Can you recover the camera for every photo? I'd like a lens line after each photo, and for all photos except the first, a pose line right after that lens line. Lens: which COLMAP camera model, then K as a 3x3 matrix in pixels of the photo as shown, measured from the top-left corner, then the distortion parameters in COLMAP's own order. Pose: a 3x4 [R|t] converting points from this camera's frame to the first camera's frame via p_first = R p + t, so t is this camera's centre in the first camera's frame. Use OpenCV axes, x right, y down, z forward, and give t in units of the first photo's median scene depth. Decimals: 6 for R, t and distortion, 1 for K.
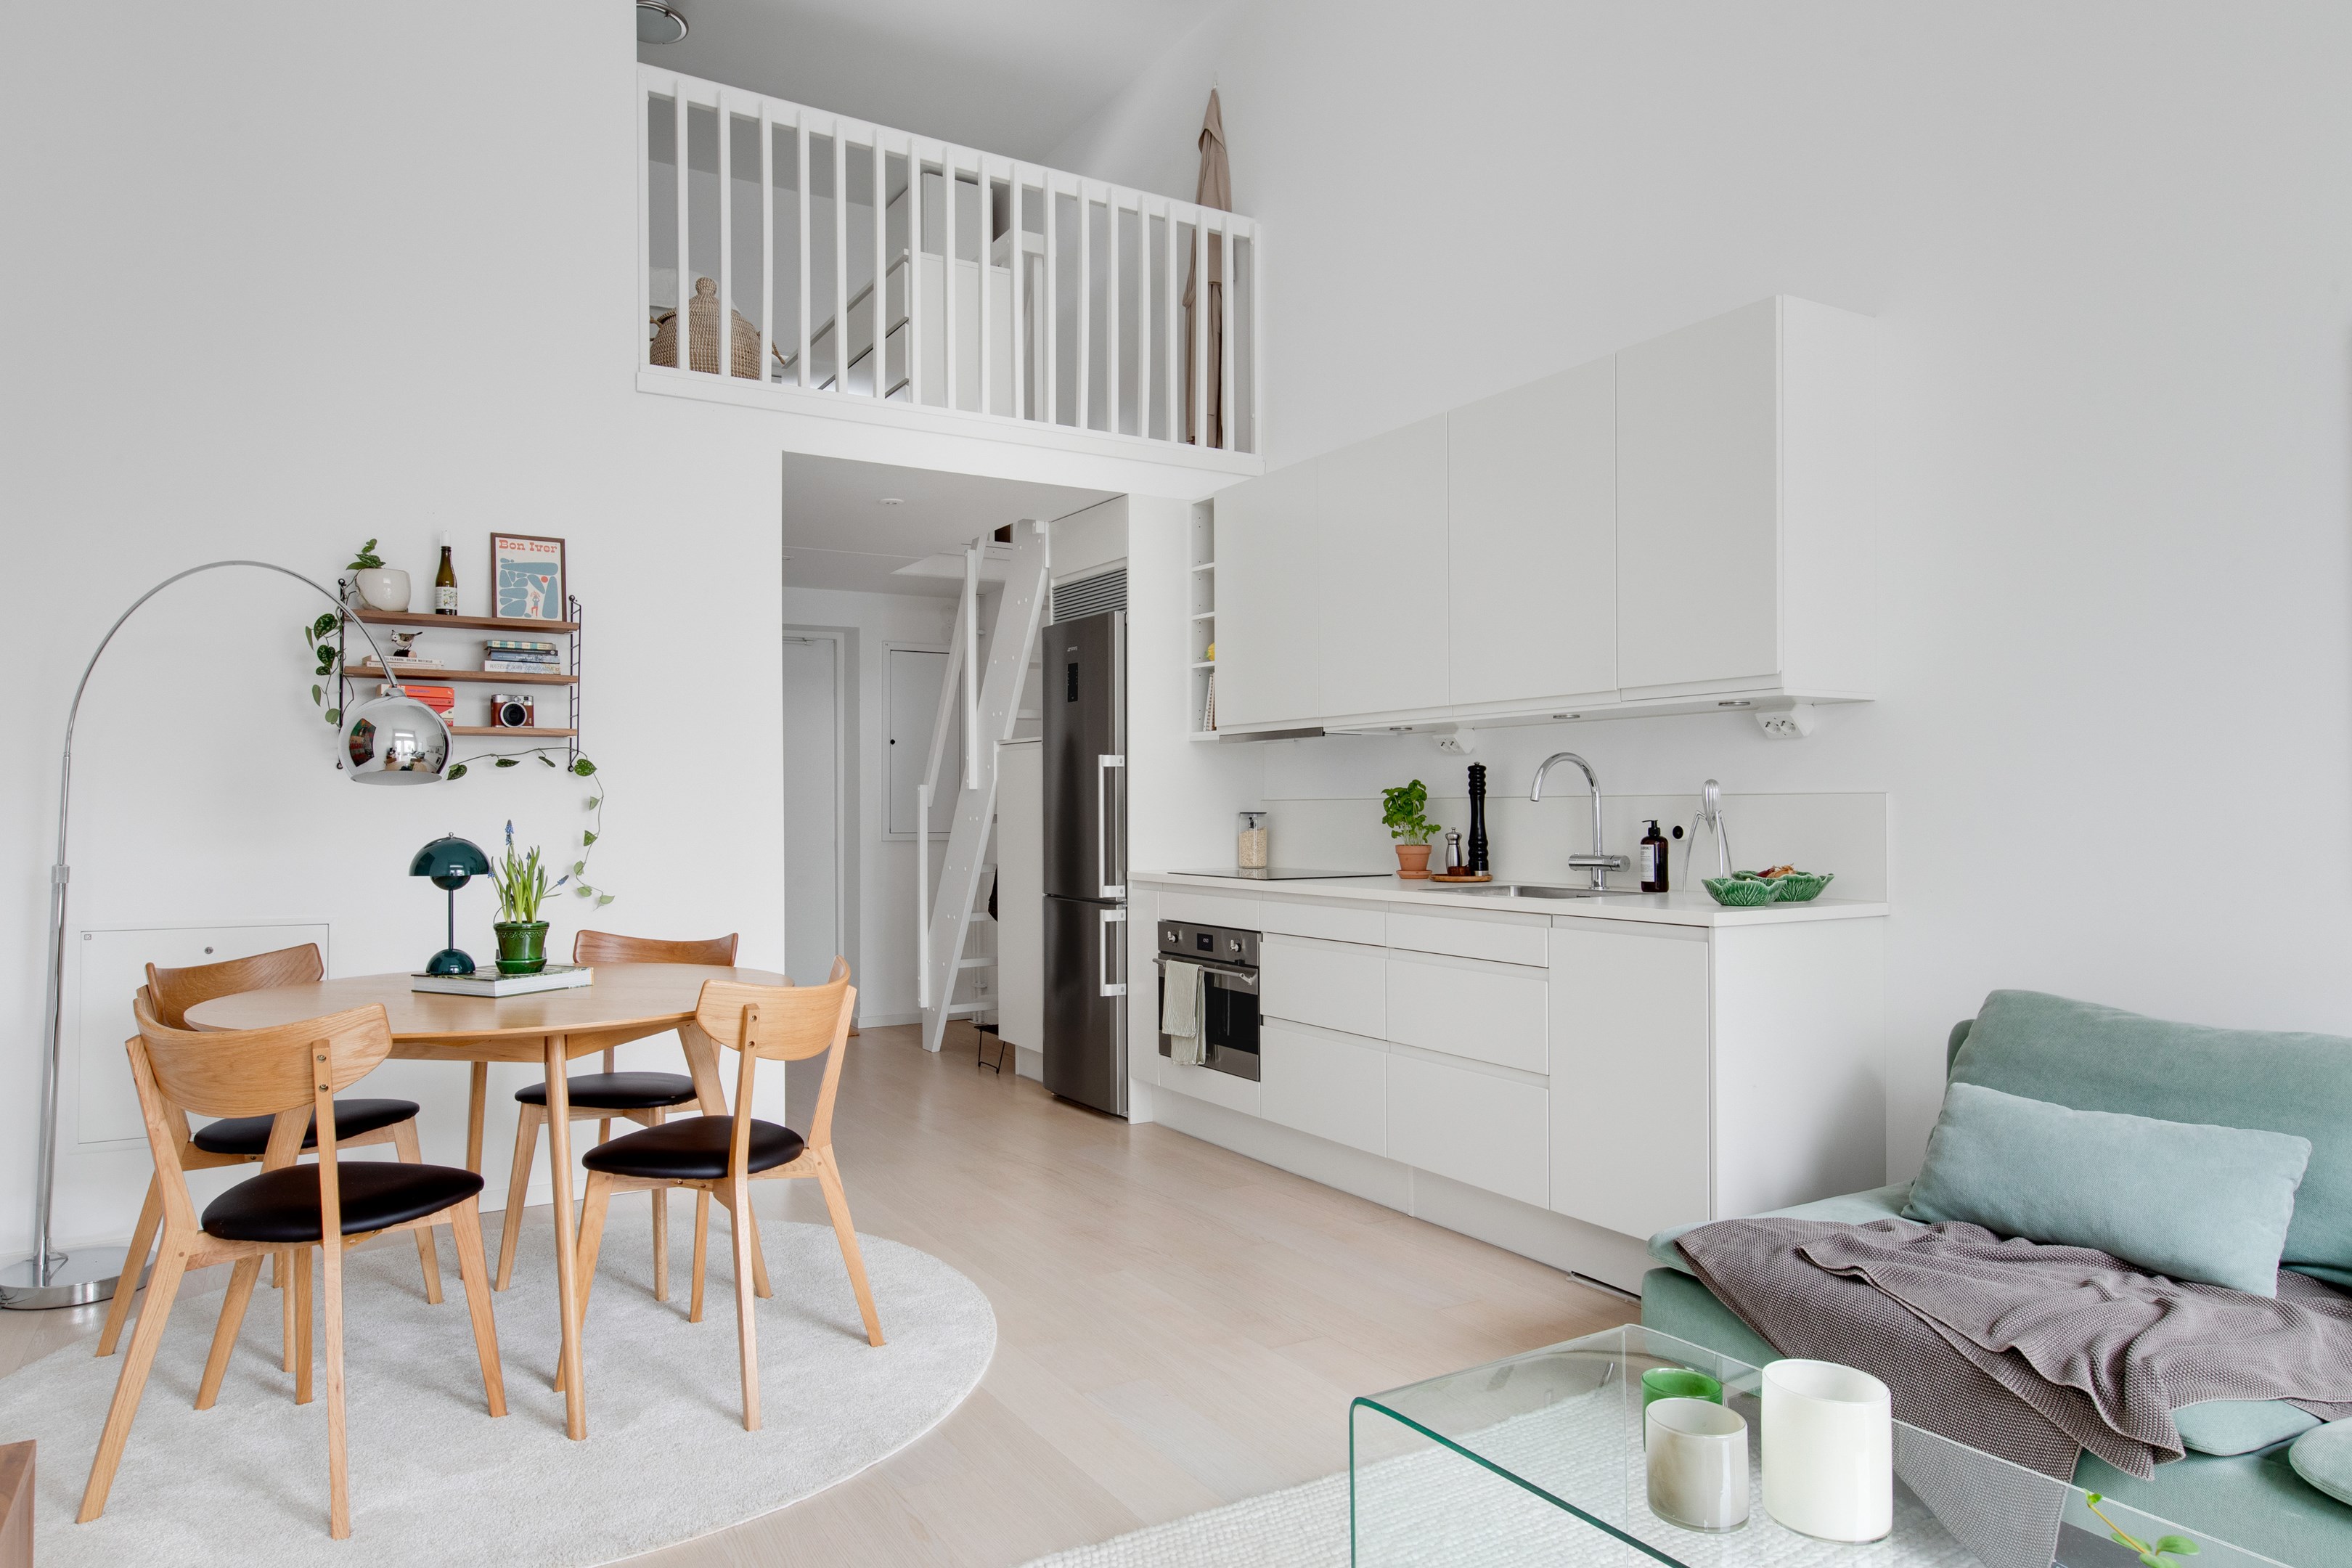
lens RADIAL K [[1501.5, 0, 1176.0], [0, 1501.5, 784.0], [0, 0, 1]] dist [-0.001291, -0.000486]
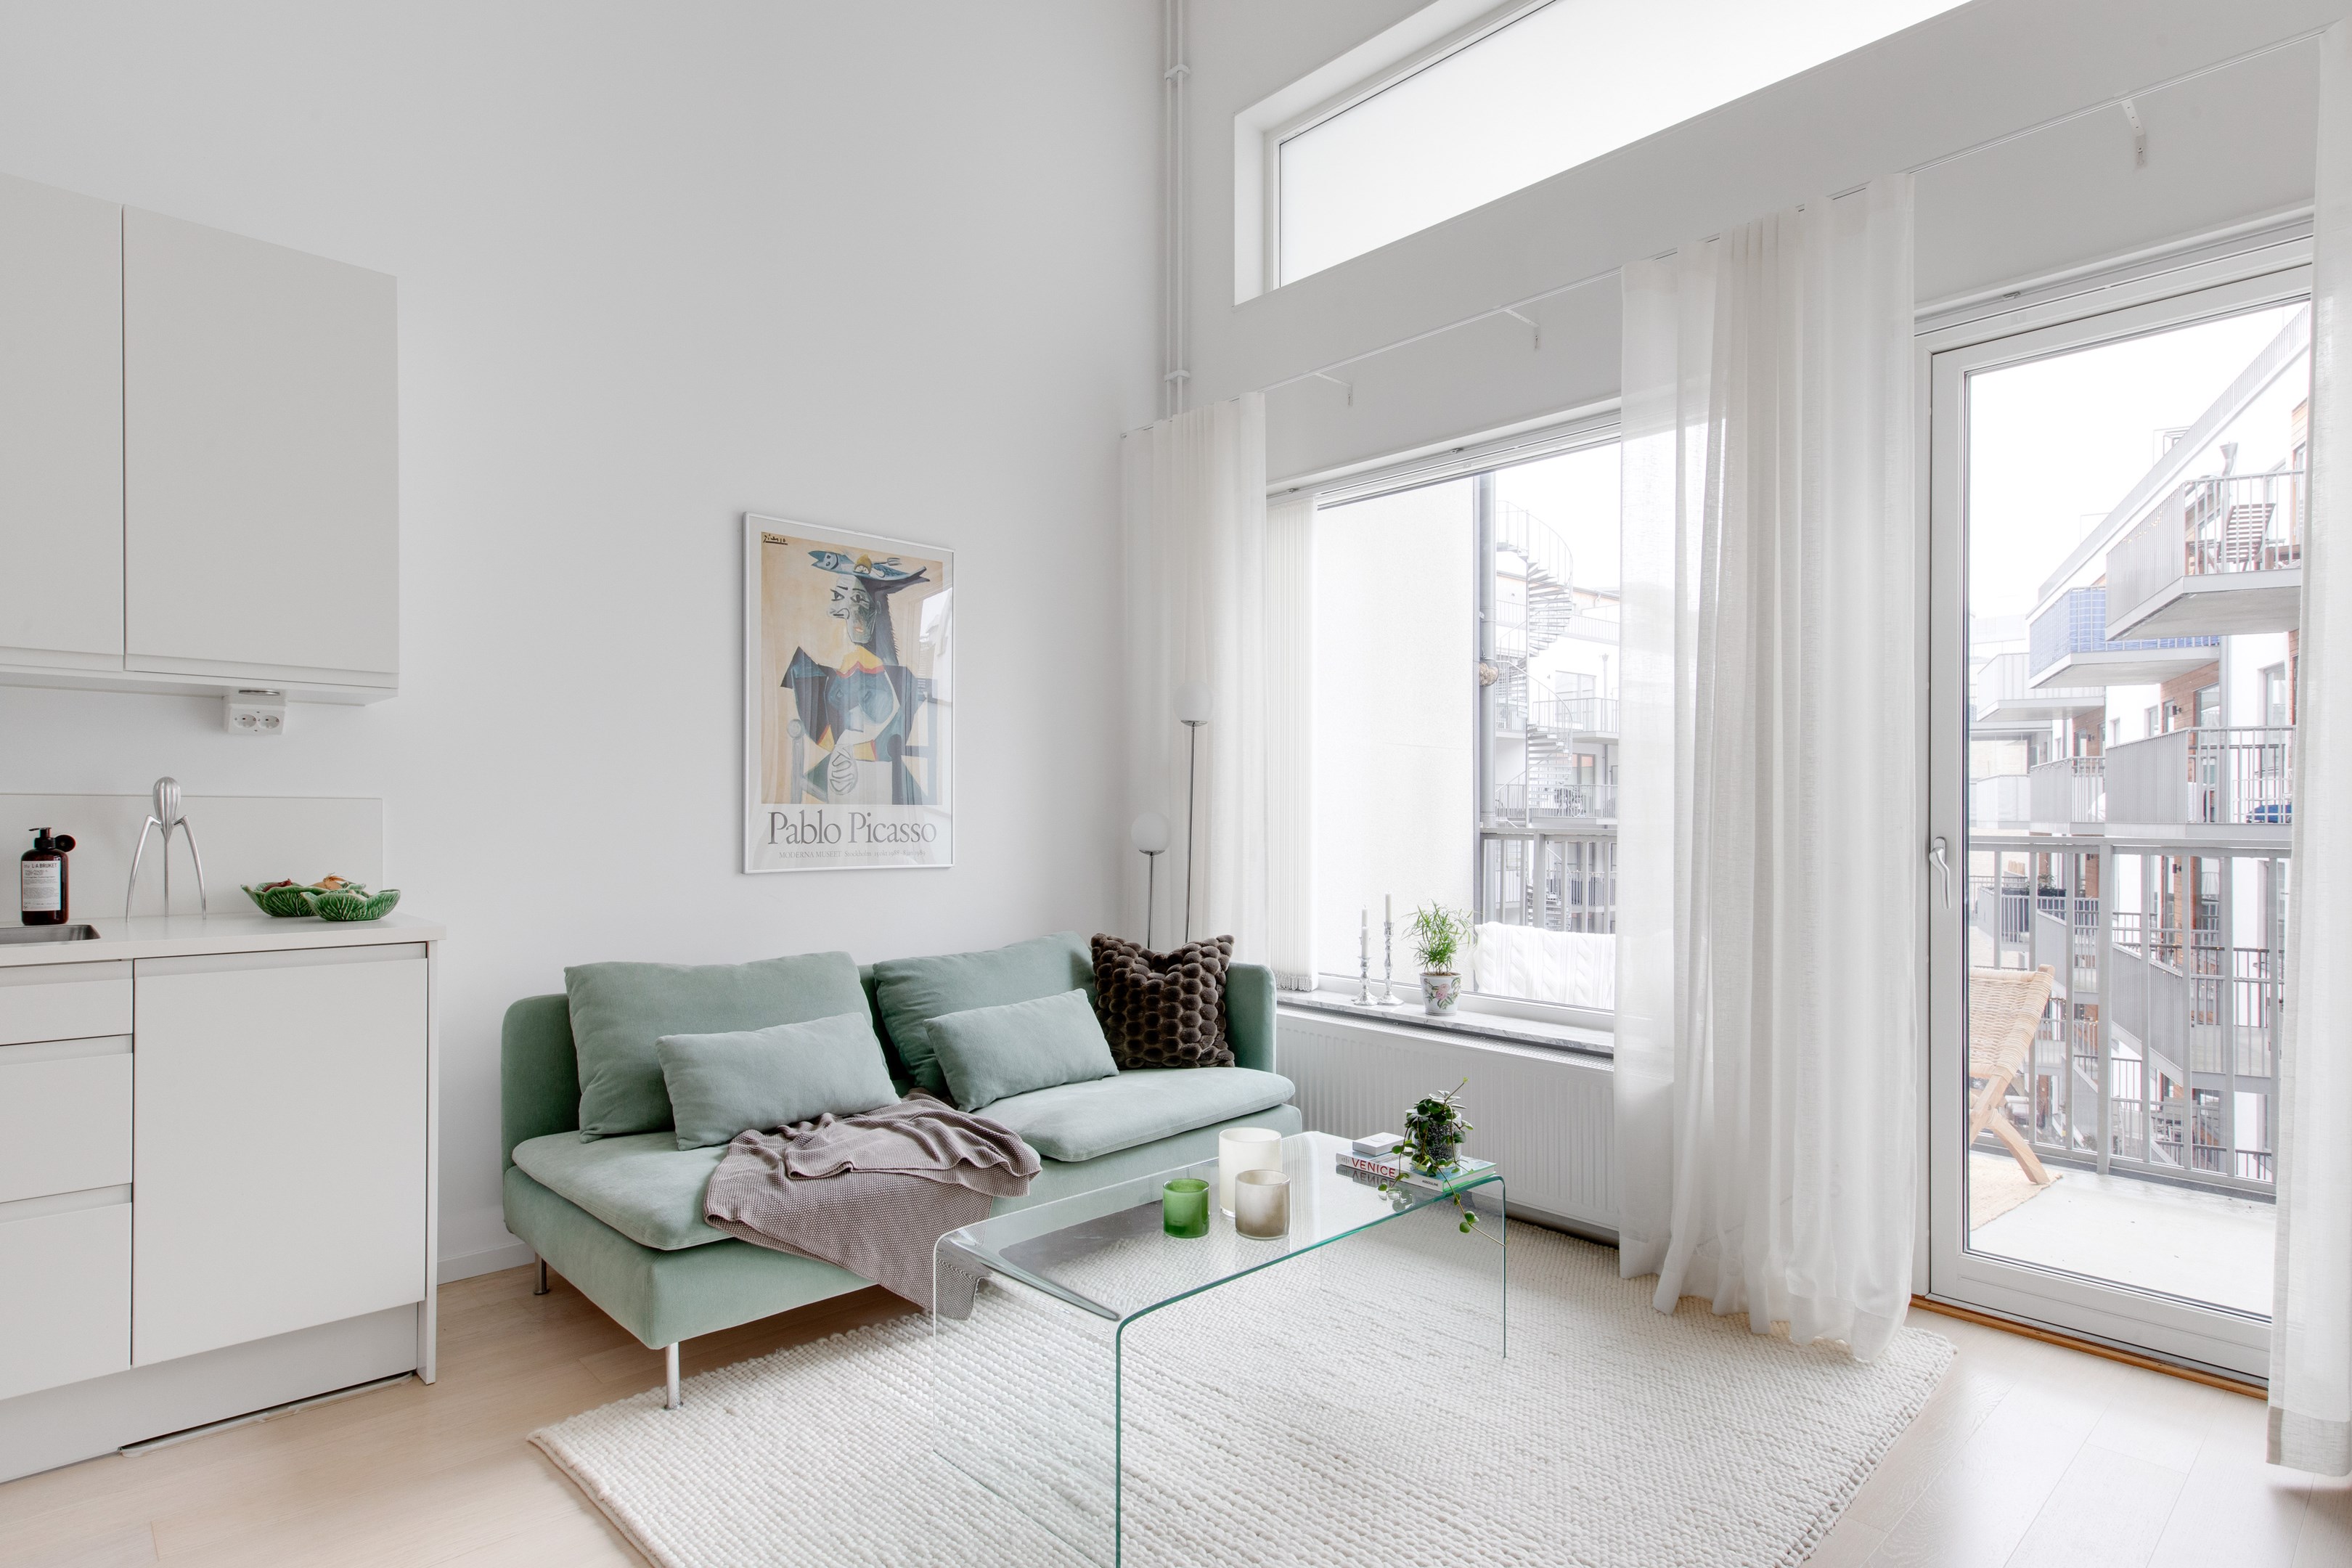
lens RADIAL K [[1264.8, 0, 1167.4], [0, 1264.8, 814.7], [0, 0, 1]] dist [0.002505, -0.000980]
pose [[-0.254640, 0.002677, 0.967032, -0.362959], [-0.020302, 0.999761, -0.008113, 0.009655], [-0.966823, -0.021698, -0.254525, 0.529006]]
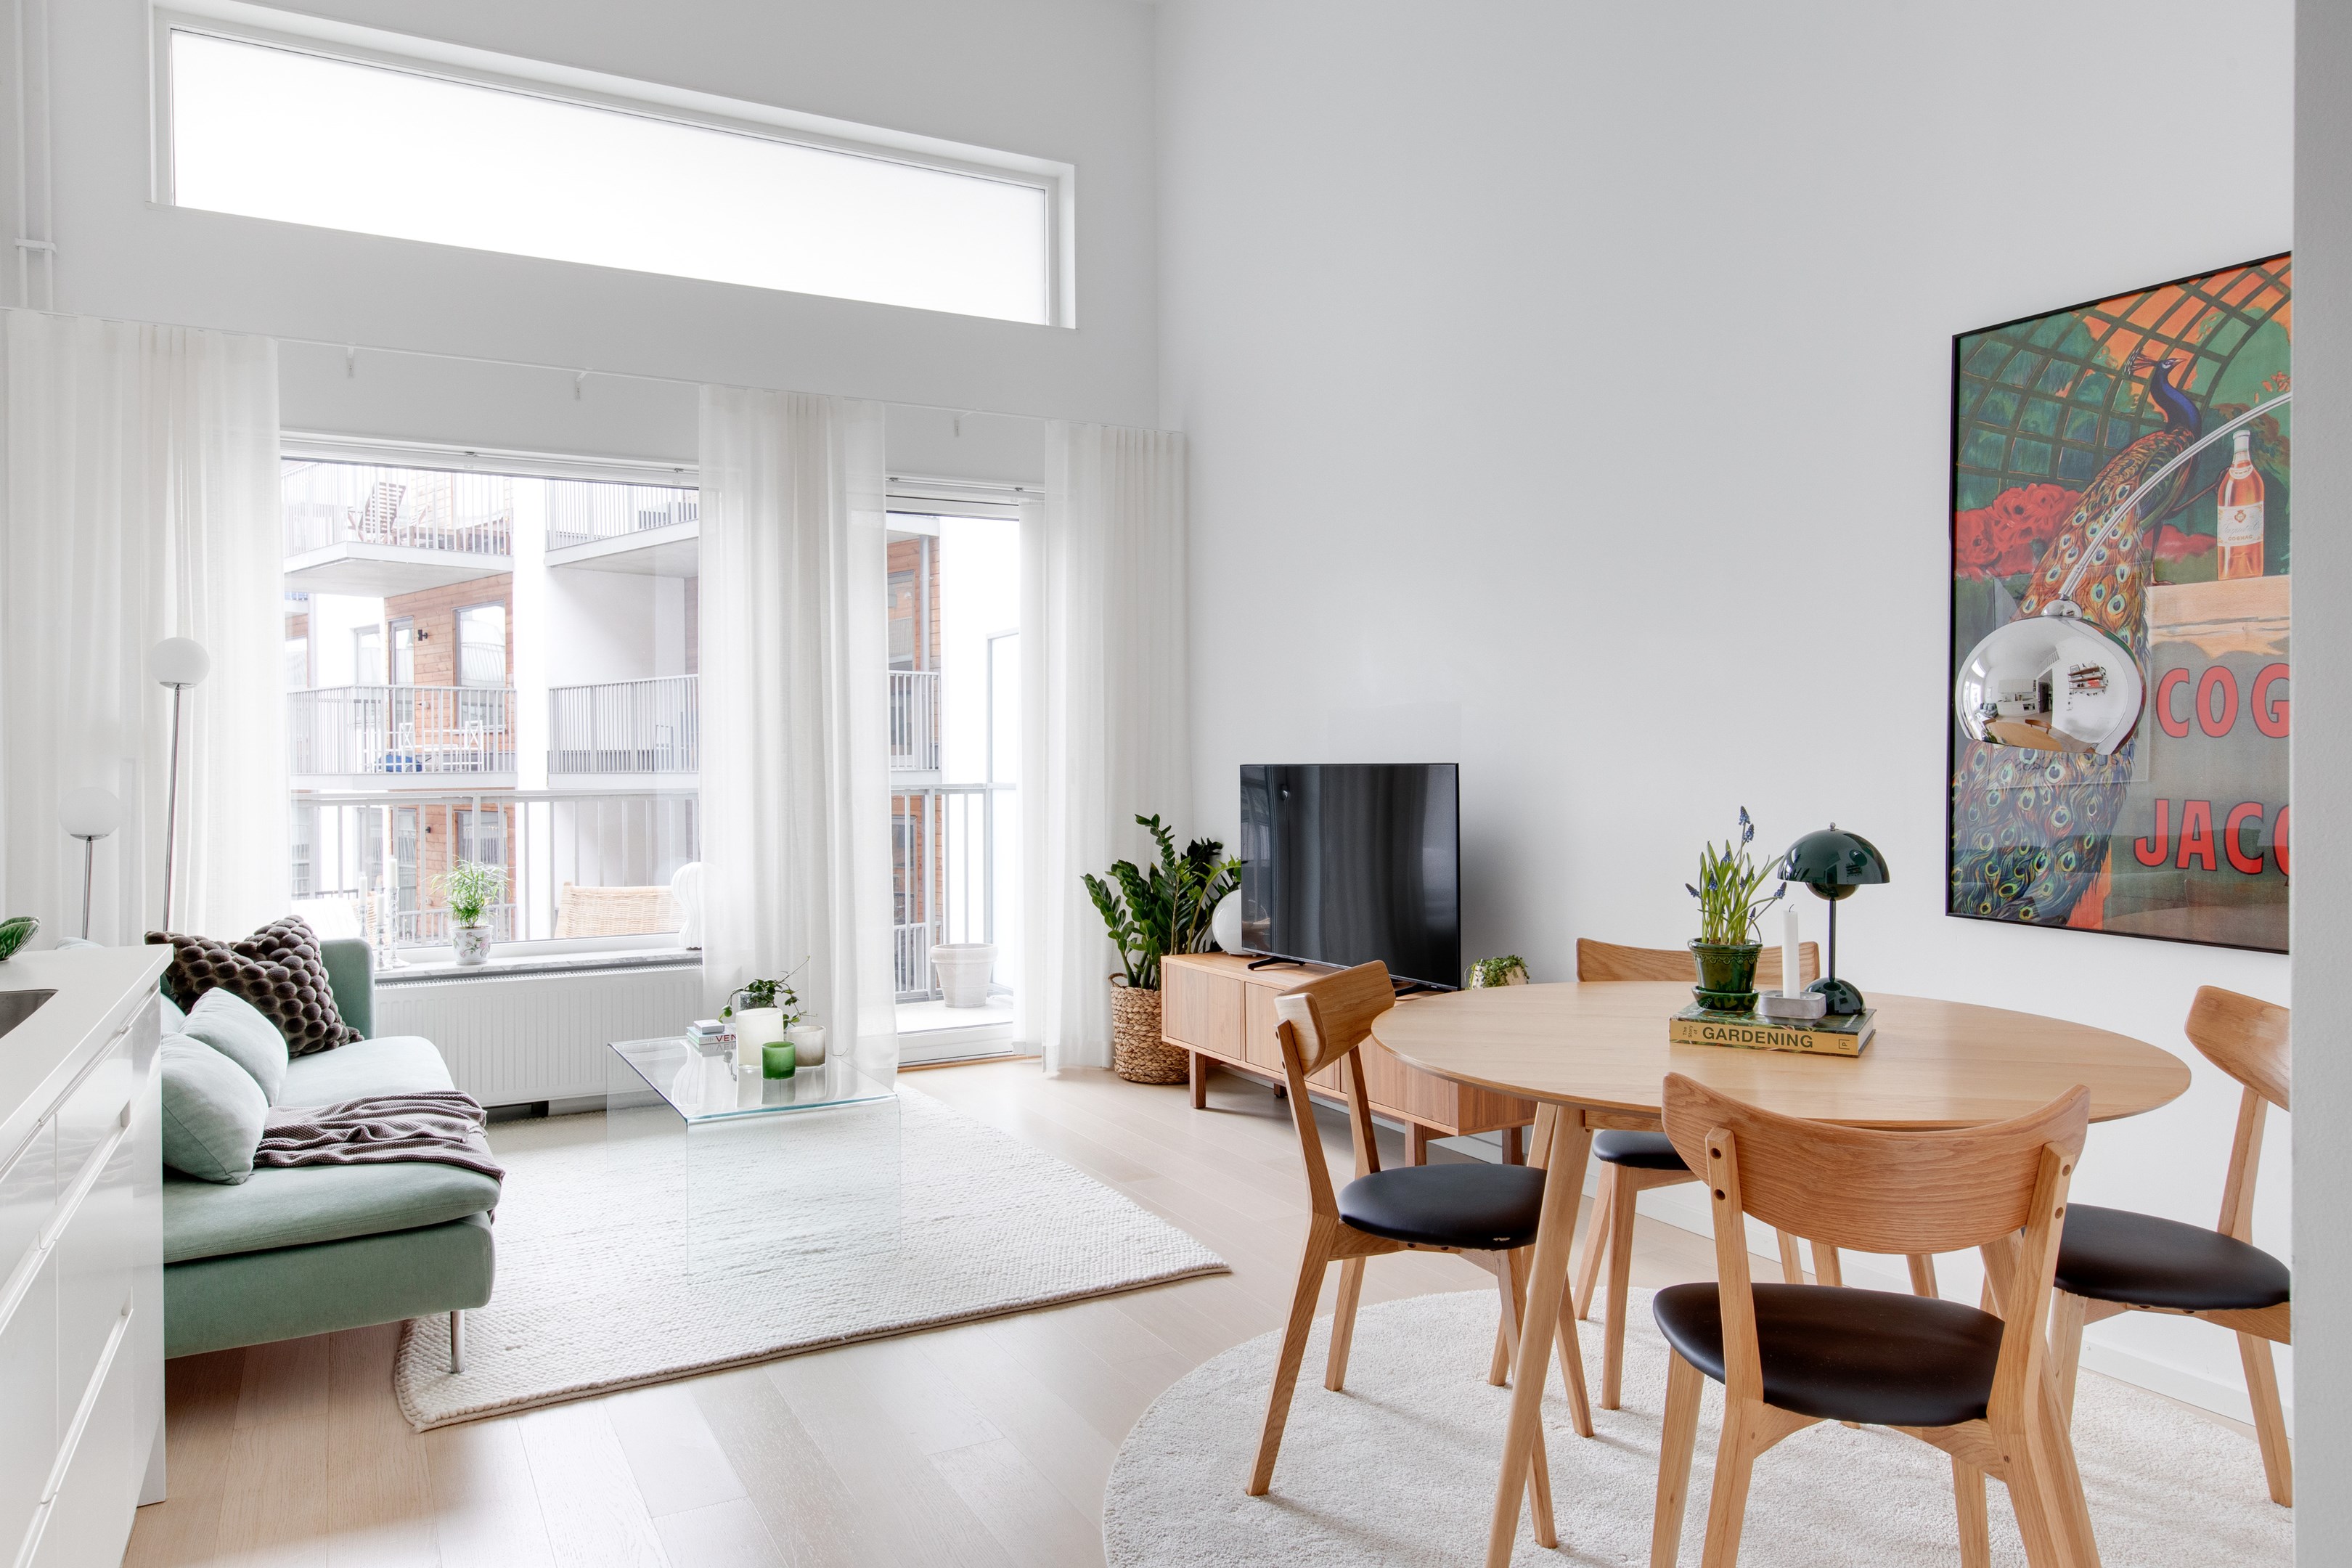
lens RADIAL K [[1513.9, 0, 1176.0], [0, 1513.9, 784.0], [0, 0, 1]] dist [0.004983, 0.001969]
pose [[-0.999898, 0.014061, 0.002398, -0.114380], [0.014066, 0.999898, 0.002414, 0.004056], [-0.002364, 0.002448, -0.999994, 1.247711]]
